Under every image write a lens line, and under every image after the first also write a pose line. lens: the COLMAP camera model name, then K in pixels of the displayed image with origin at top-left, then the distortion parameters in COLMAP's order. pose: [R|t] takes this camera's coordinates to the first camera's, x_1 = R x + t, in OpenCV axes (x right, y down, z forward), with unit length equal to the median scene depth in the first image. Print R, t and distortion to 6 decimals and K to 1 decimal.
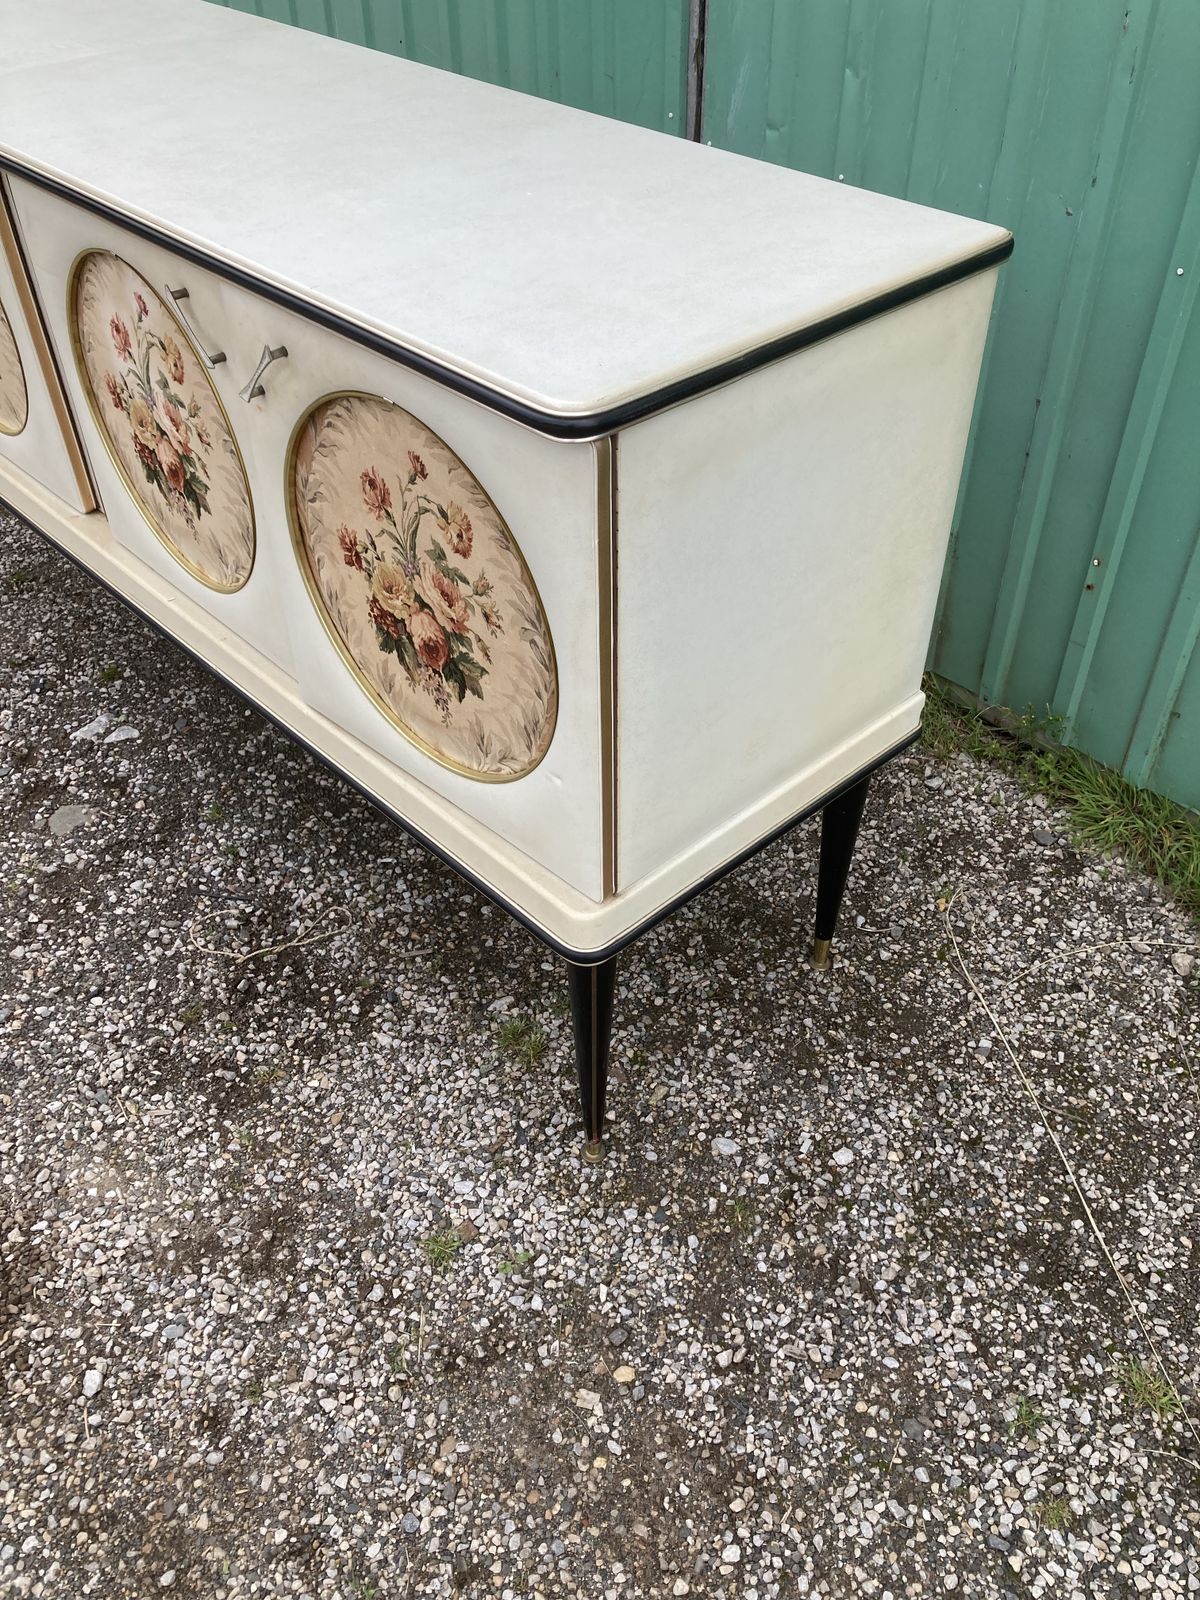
lens RADIAL K [[1302.9, 0, 598.5], [0, 1302.9, 820.3], [0, 0, 1]] dist [0.065489, -0.085872]
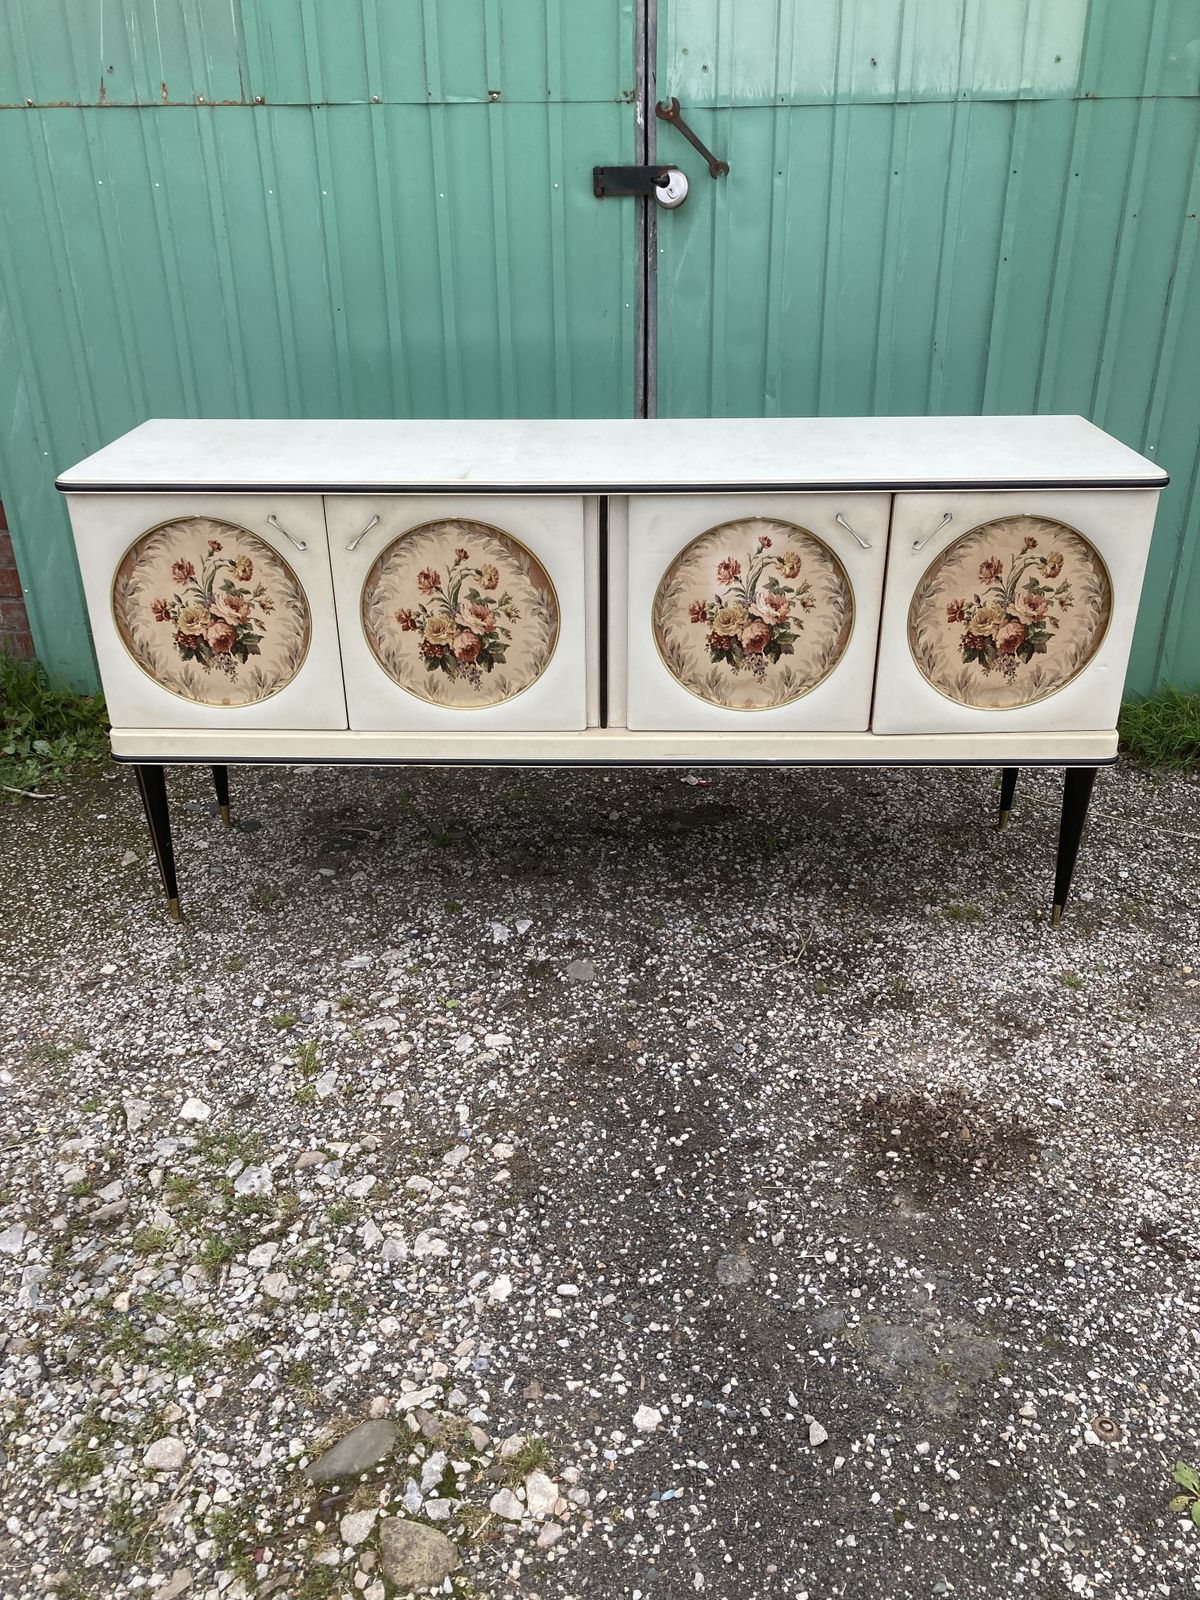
lens RADIAL K [[1284.1, 0, 591.7], [0, 1284.1, 798.1], [0, 0, 1]] dist [0.068326, -0.079784]
pose [[0.700508, -0.312234, 0.641715, -1.533322], [0.472856, 0.876564, -0.089676, -0.042298], [-0.534505, 0.366258, 0.761682, -0.080675]]
